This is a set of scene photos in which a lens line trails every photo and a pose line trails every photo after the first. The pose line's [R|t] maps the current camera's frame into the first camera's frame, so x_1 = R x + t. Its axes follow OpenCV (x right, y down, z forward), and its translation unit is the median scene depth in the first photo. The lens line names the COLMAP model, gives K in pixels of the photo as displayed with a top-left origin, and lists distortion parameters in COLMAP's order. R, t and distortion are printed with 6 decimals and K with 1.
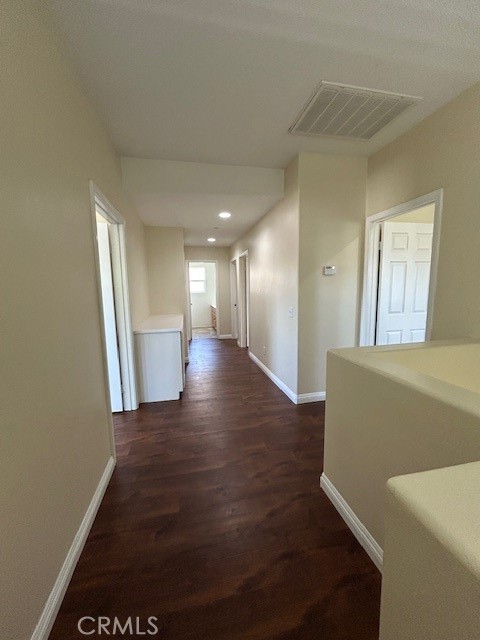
lens RADIAL K [[259.1, 0, 244.0], [0, 259.1, 320.8], [0, 0, 1]] dist [0.000042, 0.000527]
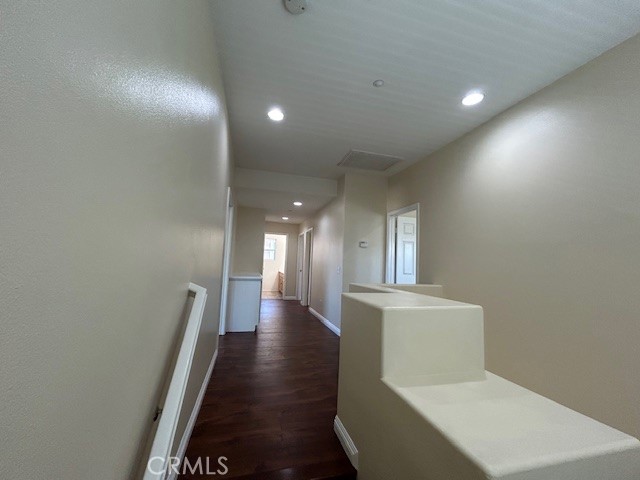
lens RADIAL K [[259.1, 0, 319.5], [0, 259.1, 241.4], [0, 0, 1]] dist [0.000042, 0.000527]
pose [[0.997661, 0.058920, 0.034642, 0.011648], [-0.050381, 0.976443, -0.209810, 0.111096], [-0.046188, 0.207574, 0.977128, -0.437326]]
